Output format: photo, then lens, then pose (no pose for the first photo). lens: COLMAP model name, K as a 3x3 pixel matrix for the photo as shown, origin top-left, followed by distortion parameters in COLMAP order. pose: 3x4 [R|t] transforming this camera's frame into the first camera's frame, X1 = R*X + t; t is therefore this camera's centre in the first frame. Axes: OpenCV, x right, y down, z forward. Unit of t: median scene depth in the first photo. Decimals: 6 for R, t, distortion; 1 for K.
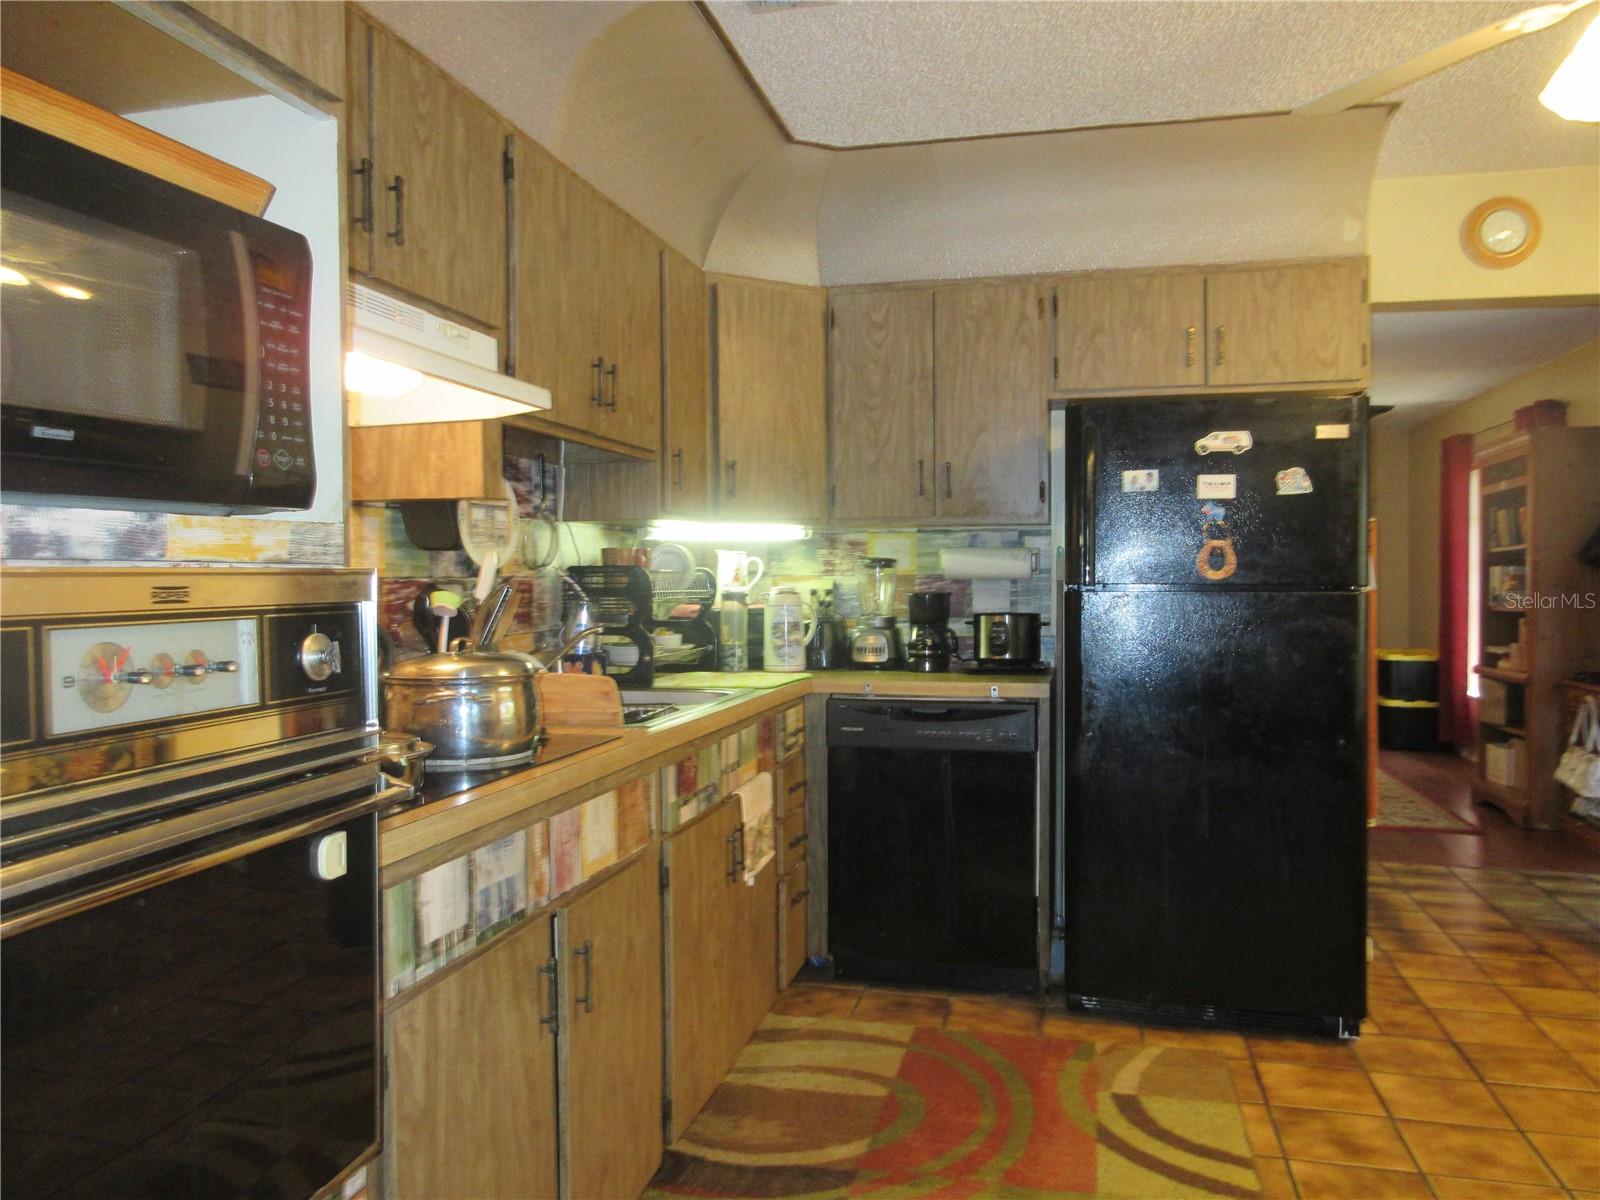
lens RADIAL K [[1173.8, 0, 801.3], [0, 1173.8, 600.0], [0, 0, 1]] dist [-0.010140, 0.007329]
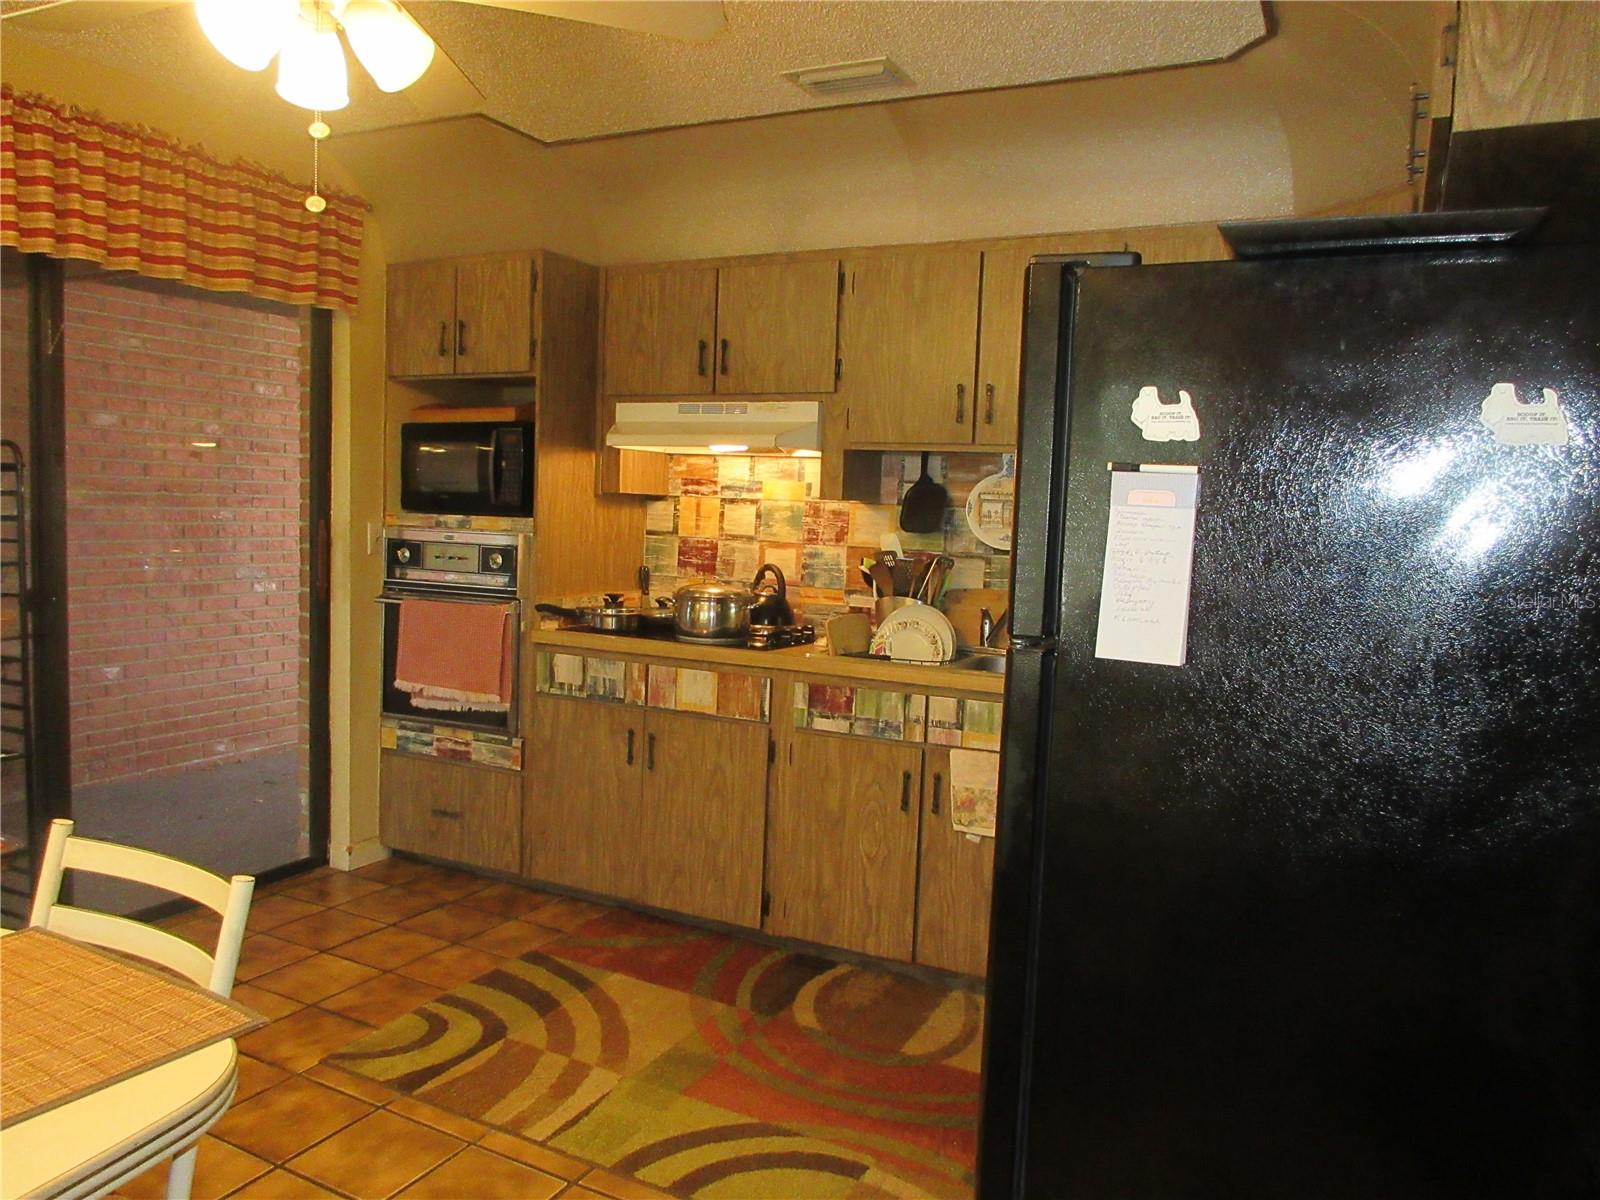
lens RADIAL K [[1173.8, 0, 797.7], [0, 1173.8, 598.9], [0, 0, 1]] dist [-0.010140, 0.007329]
pose [[-0.225218, 0.074401, -0.971464, 1.285058], [-0.055045, 0.994516, 0.088927, -0.090855], [0.972752, 0.073502, -0.219888, 1.295746]]
